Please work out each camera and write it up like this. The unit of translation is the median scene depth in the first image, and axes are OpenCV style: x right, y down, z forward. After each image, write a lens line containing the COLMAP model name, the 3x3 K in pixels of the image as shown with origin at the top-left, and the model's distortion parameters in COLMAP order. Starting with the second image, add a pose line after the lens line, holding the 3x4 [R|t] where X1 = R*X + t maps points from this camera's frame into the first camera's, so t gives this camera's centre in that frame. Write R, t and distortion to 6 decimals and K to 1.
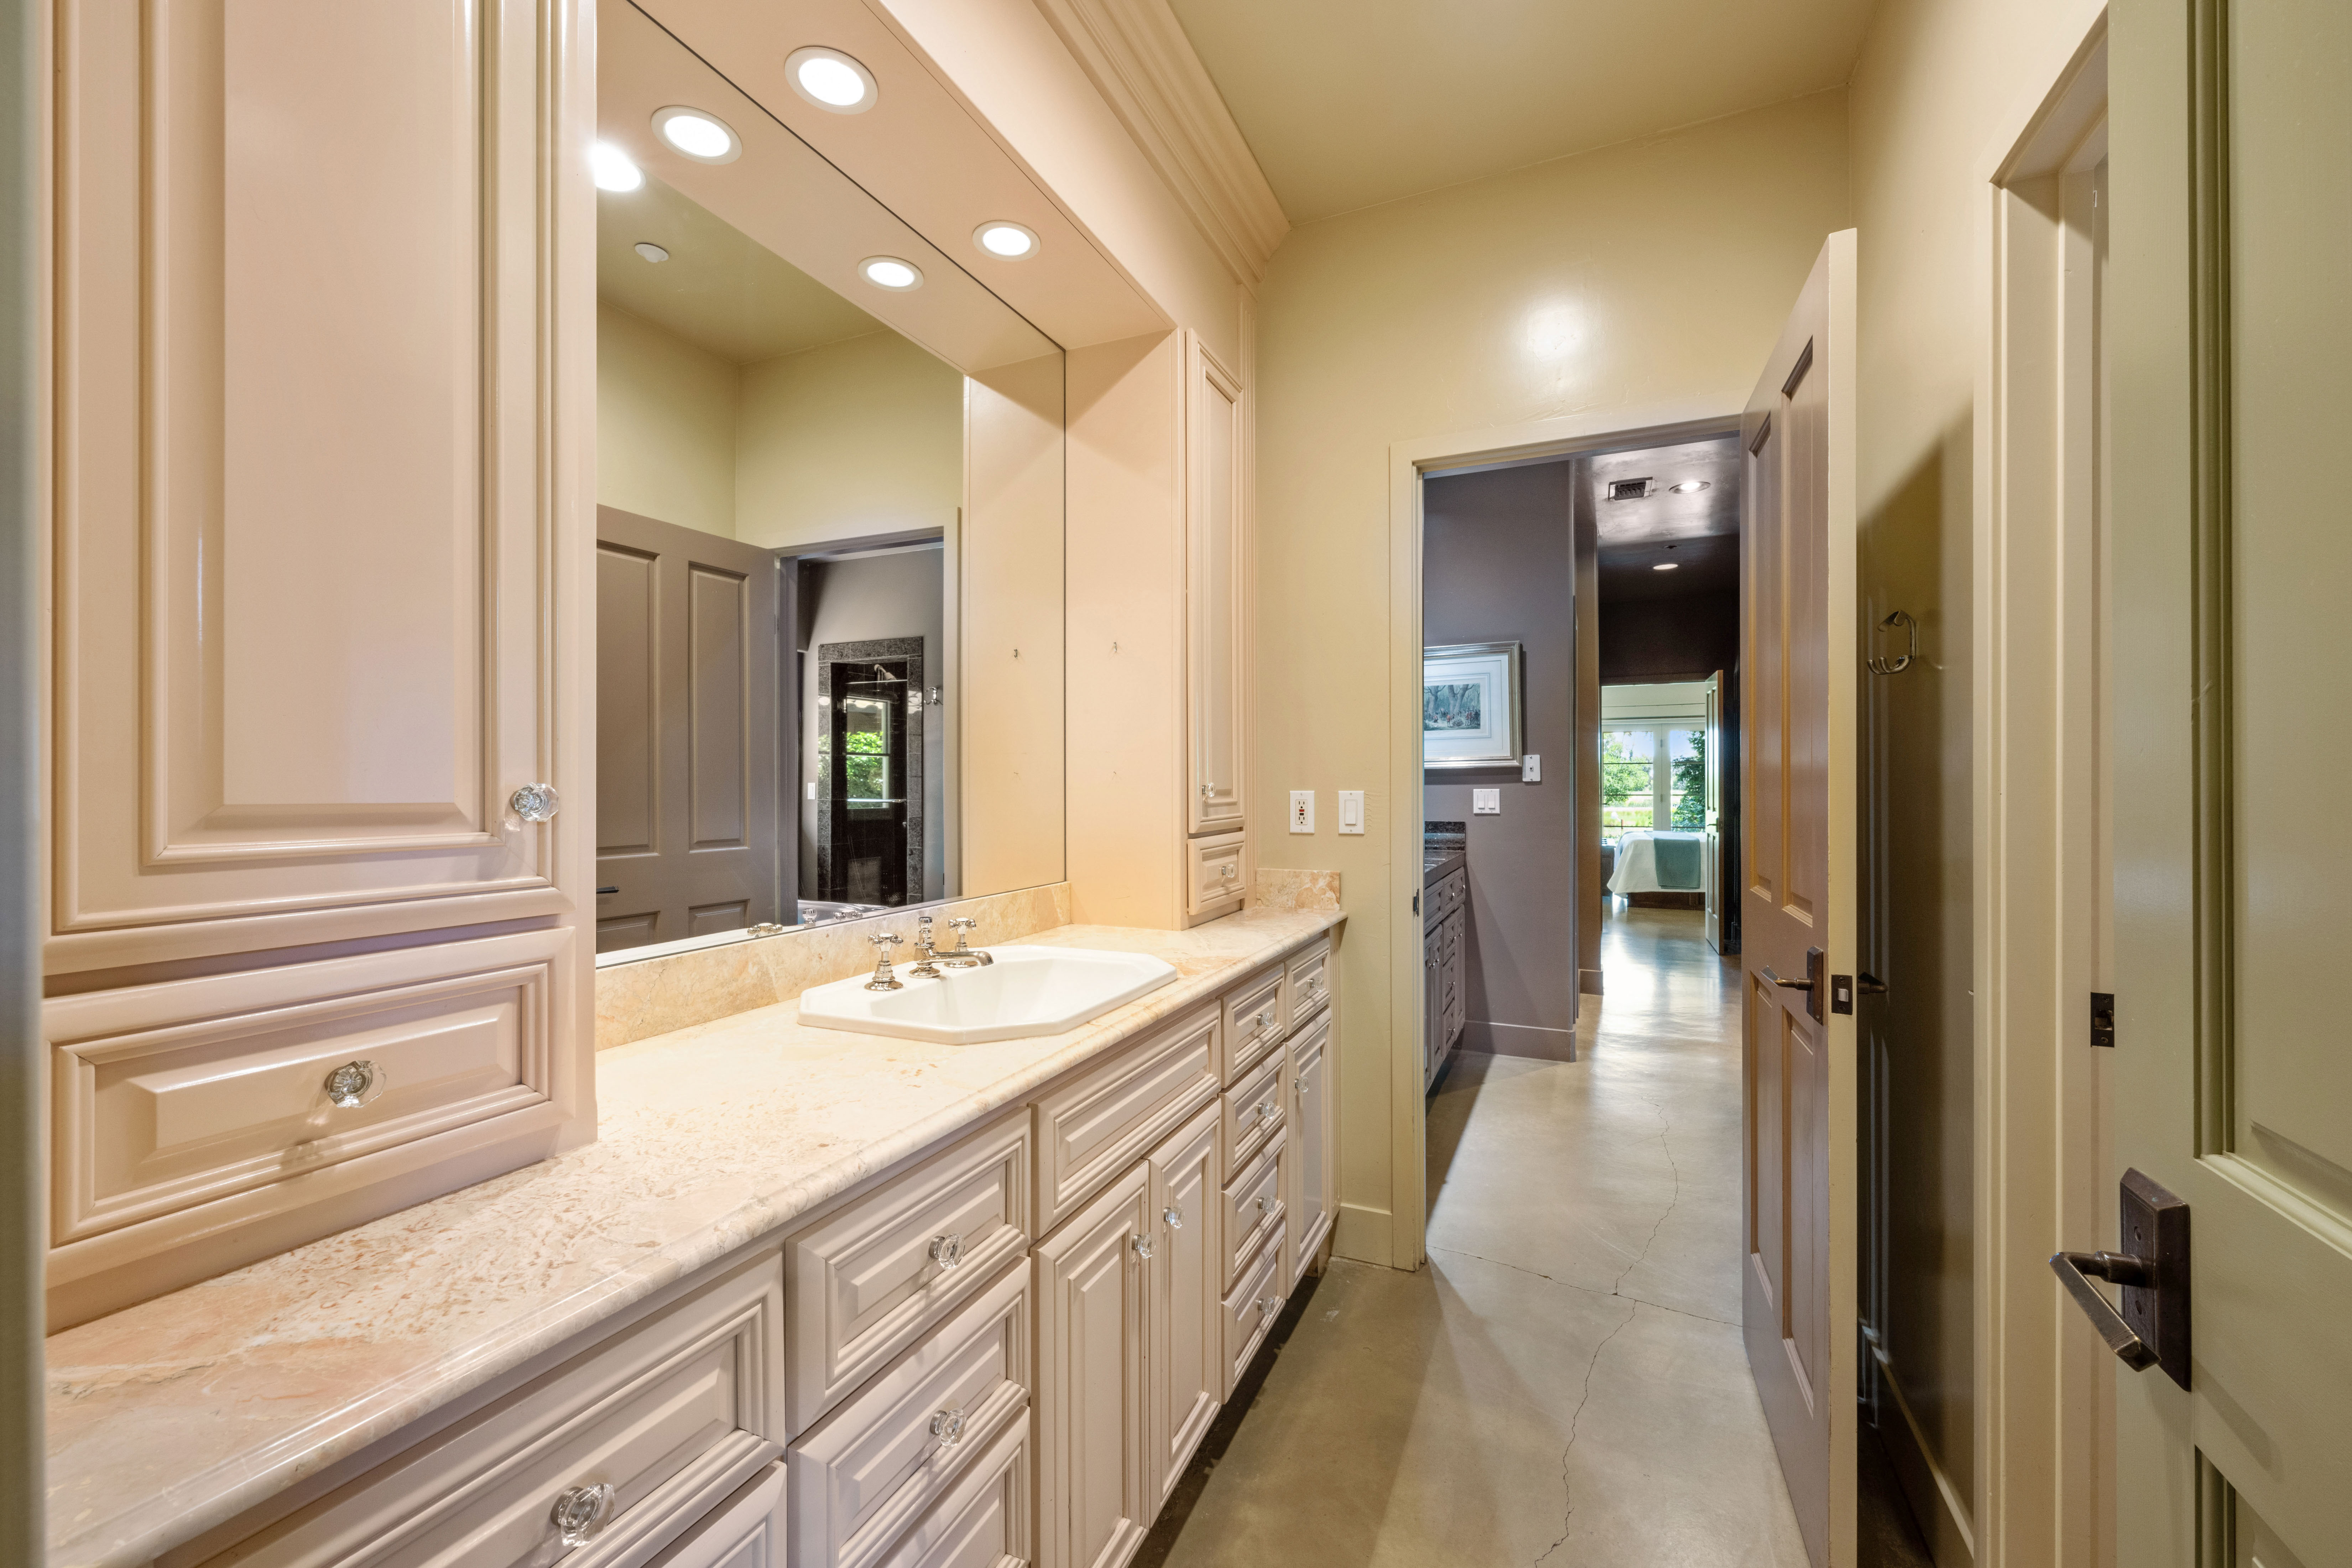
lens RADIAL K [[931.3, 0, 1182.7], [0, 931.3, 779.6], [0, 0, 1]] dist [0.001152, 0.000278]
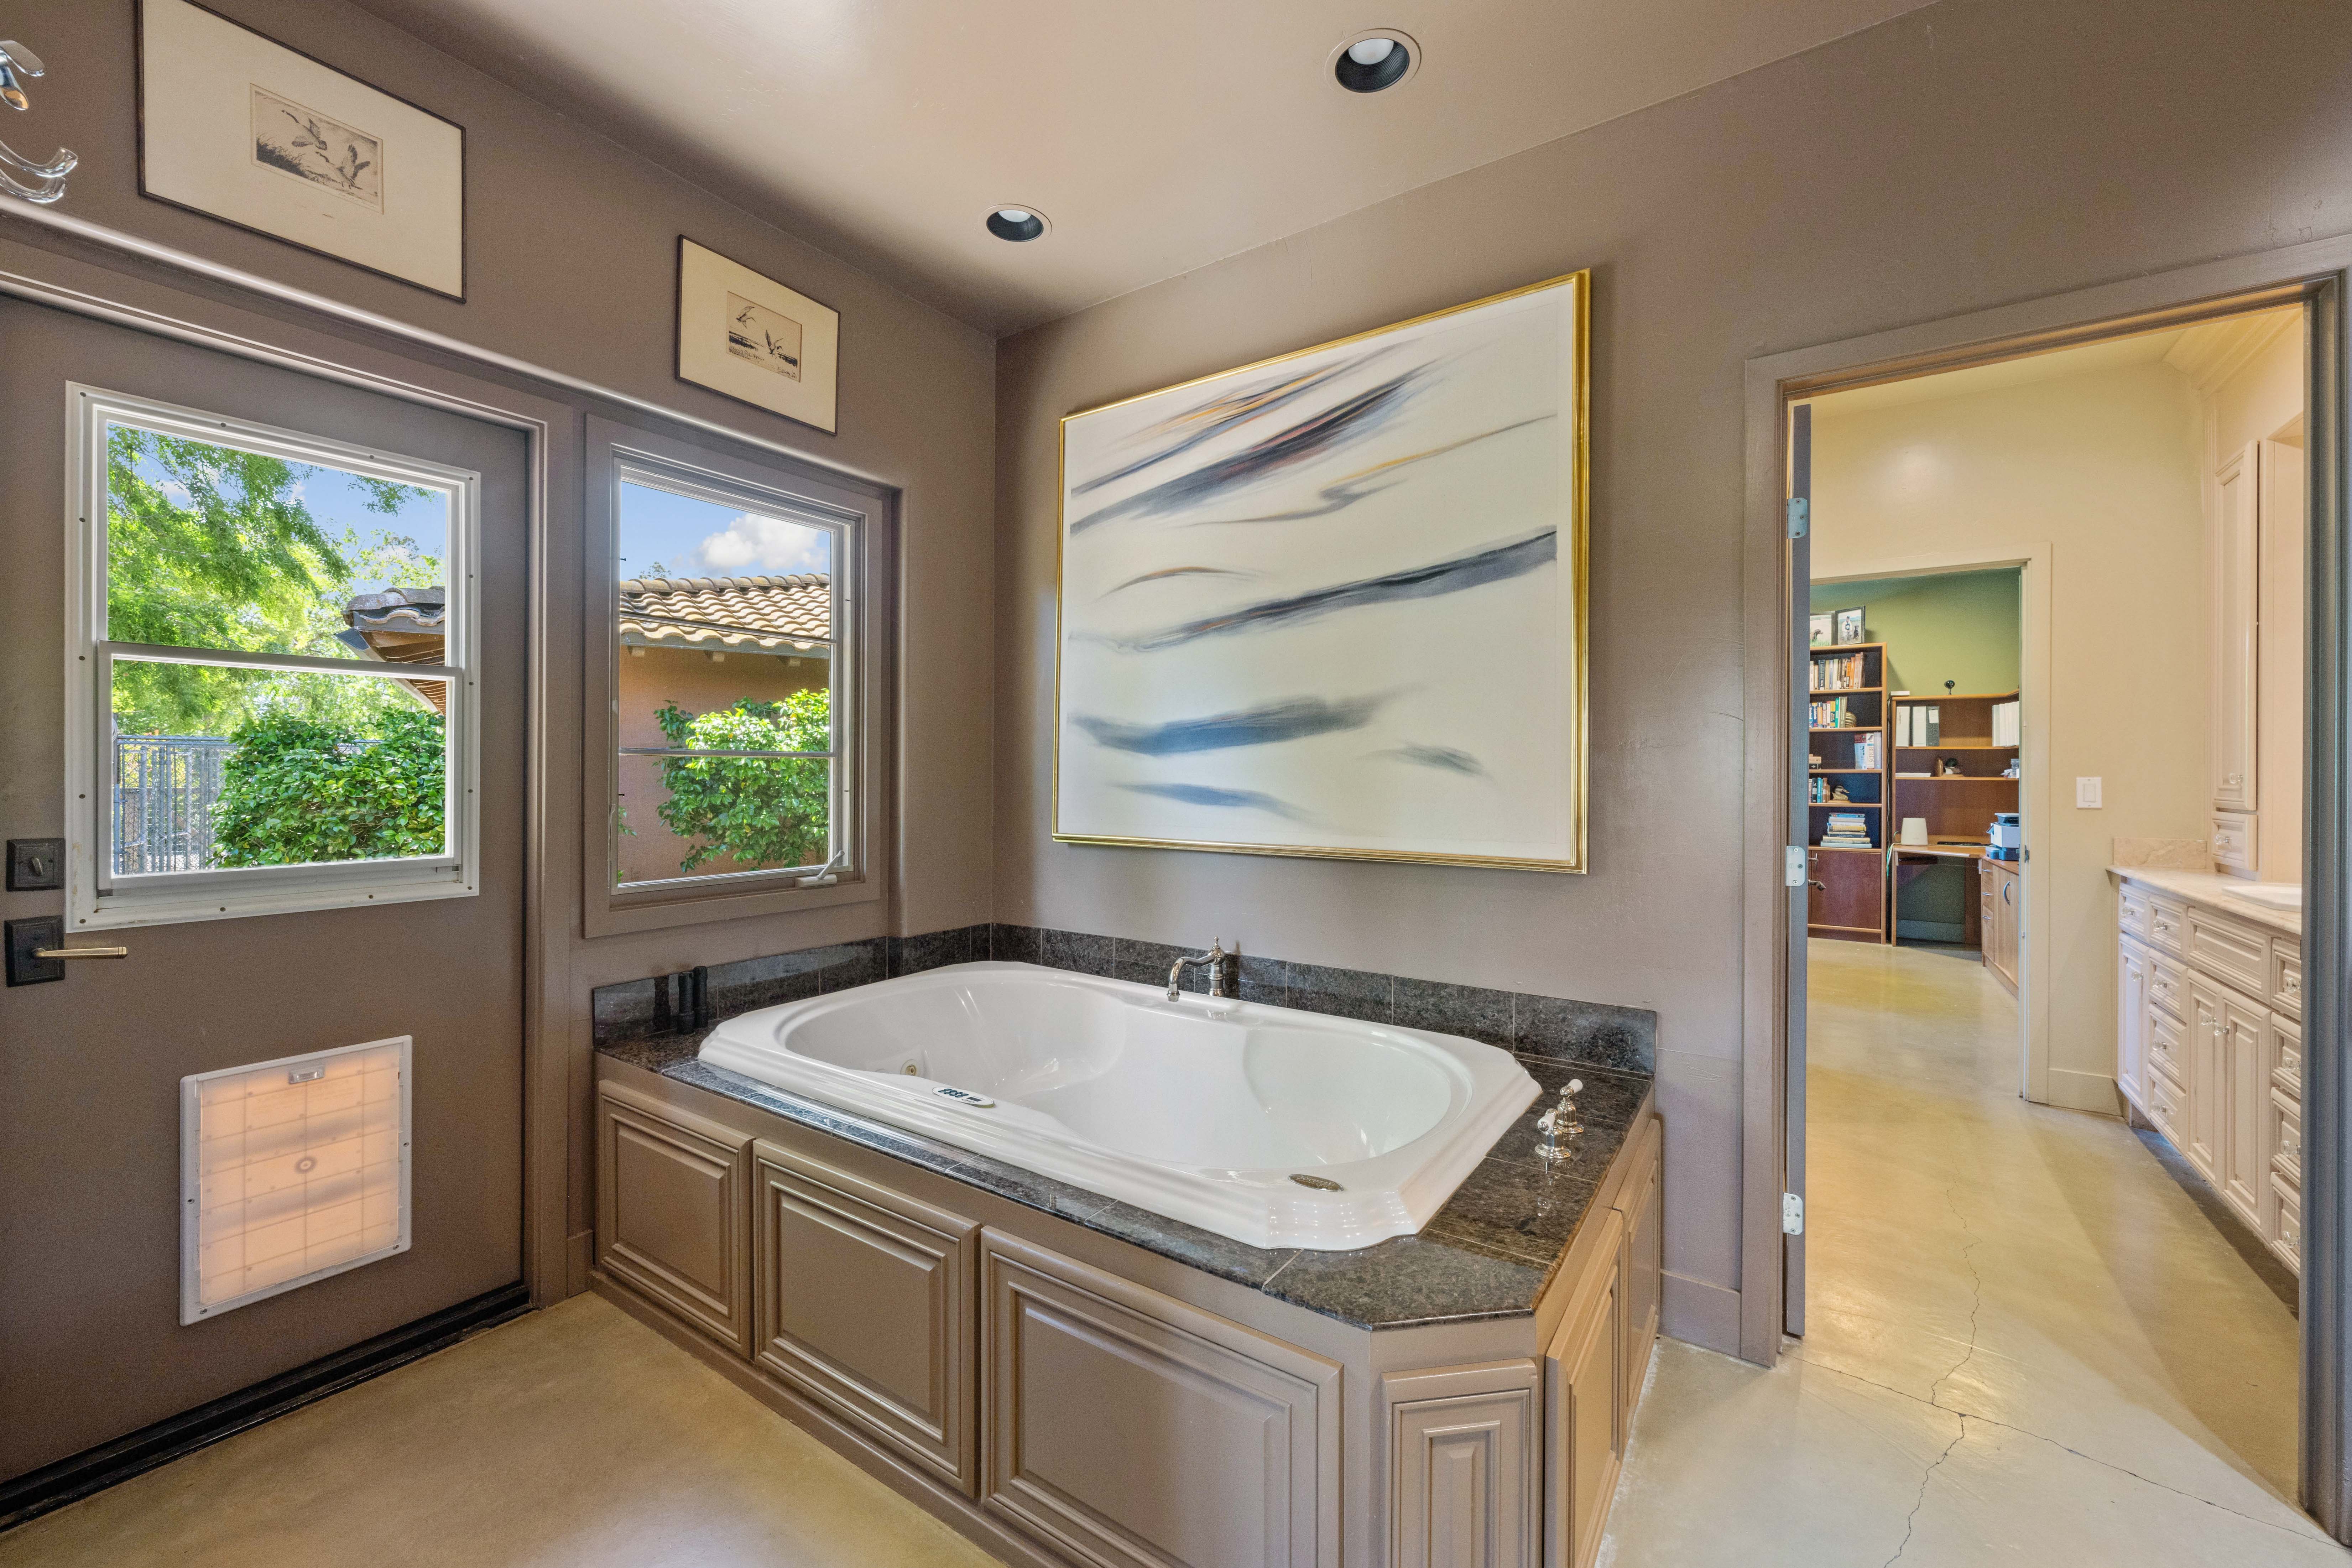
lens RADIAL K [[934.1, 0, 1182.4], [0, 934.1, 771.8], [0, 0, 1]] dist [-0.002064, 0.000426]
pose [[-0.983897, -0.004367, 0.178682, 0.506176], [-0.004941, 0.999984, -0.002771, 0.003454], [-0.178667, -0.003609, -0.983903, 0.983136]]
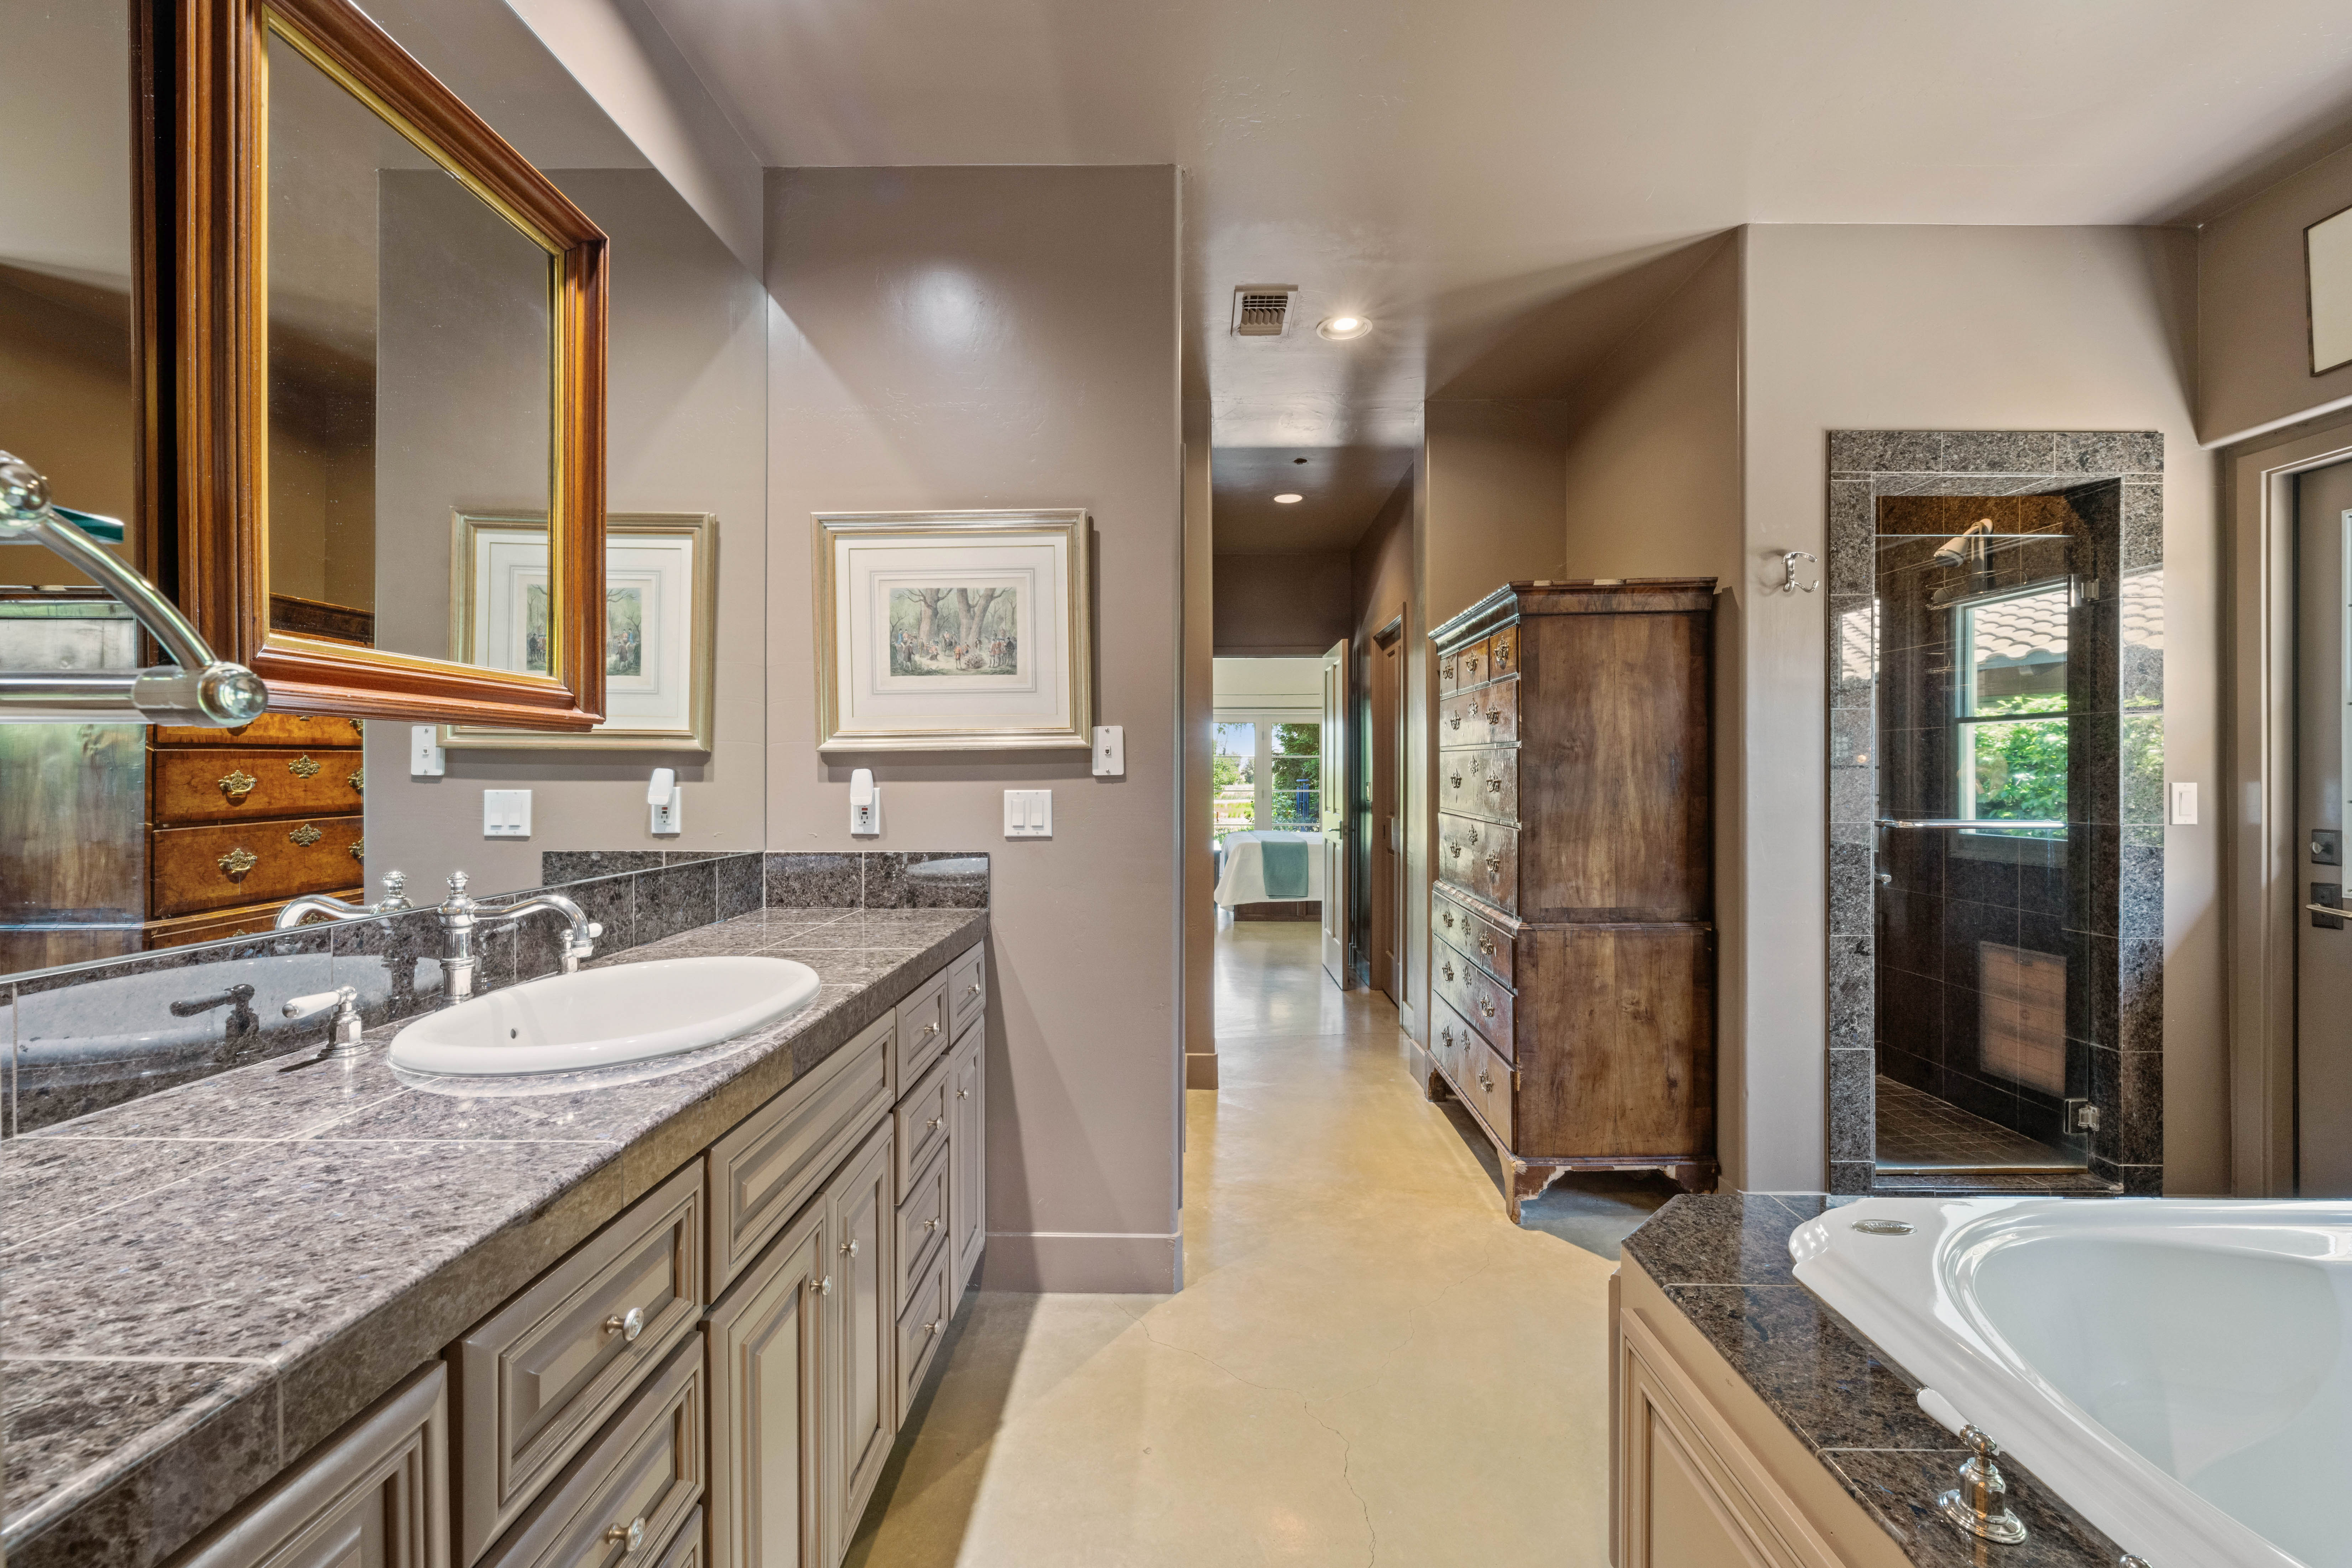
lens RADIAL K [[931.3, 0, 1182.7], [0, 931.3, 779.6], [0, 0, 1]] dist [0.001152, 0.000278]
pose [[0.918666, 0.000614, 0.395035, 0.193281], [-0.003437, 0.999973, 0.006439, 0.000800], [-0.395021, -0.007273, 0.918643, 0.469253]]
